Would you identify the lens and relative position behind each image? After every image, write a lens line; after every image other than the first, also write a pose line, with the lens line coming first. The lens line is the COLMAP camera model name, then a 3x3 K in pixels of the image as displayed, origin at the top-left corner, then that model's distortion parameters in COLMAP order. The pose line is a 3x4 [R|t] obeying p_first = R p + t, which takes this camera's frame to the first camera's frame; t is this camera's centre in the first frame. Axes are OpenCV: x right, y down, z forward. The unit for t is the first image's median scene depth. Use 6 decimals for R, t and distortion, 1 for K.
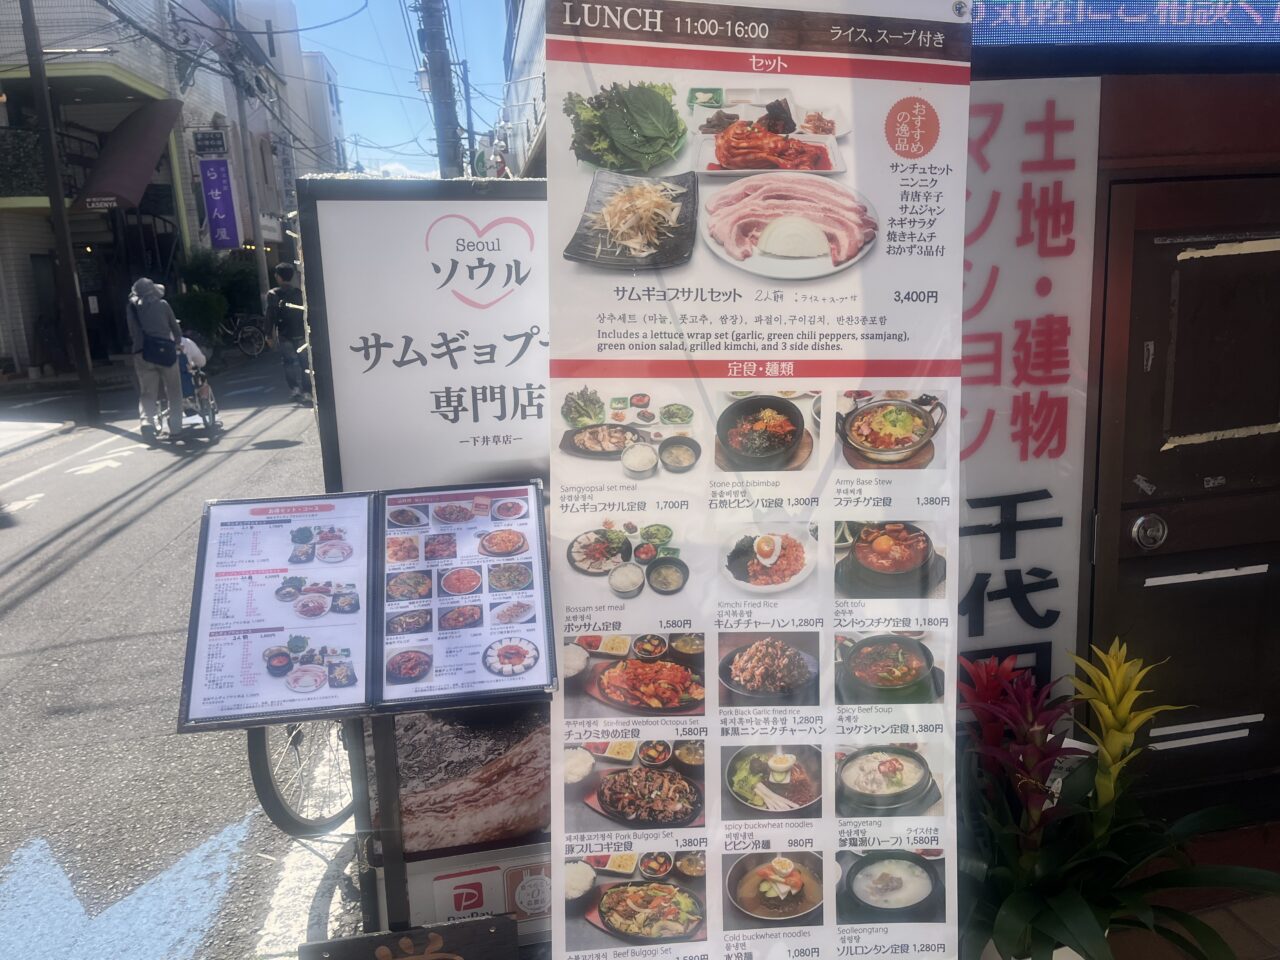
lens RADIAL K [[963.8, 0, 640.0], [0, 963.8, 480.0], [0, 0, 1]] dist [0.015522, -0.005766]
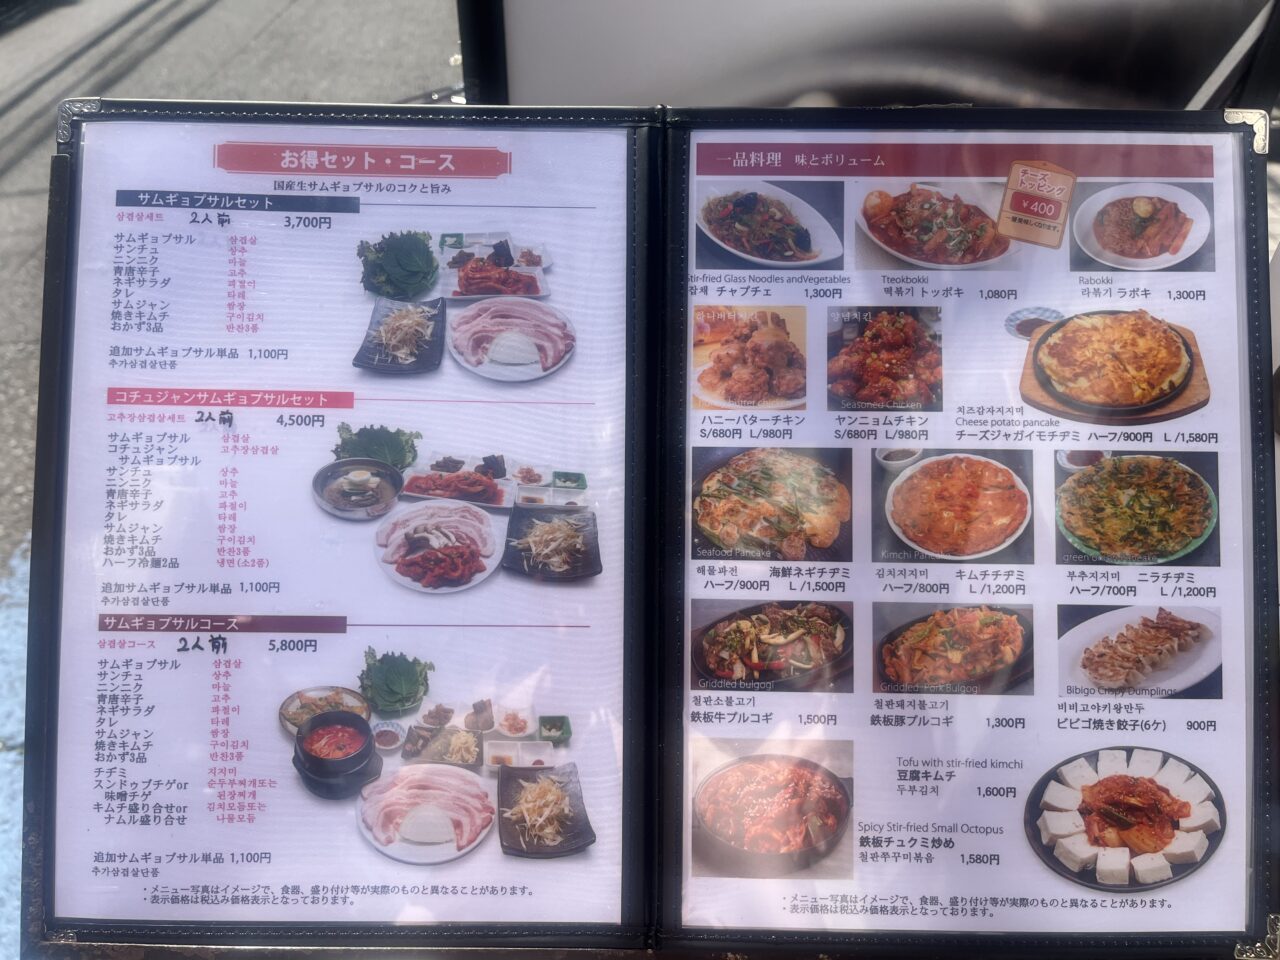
lens RADIAL K [[963.8, 0, 640.0], [0, 963.8, 480.0], [0, 0, 1]] dist [0.015522, -0.005766]
pose [[0.987000, 0.131140, -0.092917, -0.252609], [-0.073986, 0.883955, 0.461681, -0.022910], [0.142679, -0.448805, 0.882166, 0.752382]]
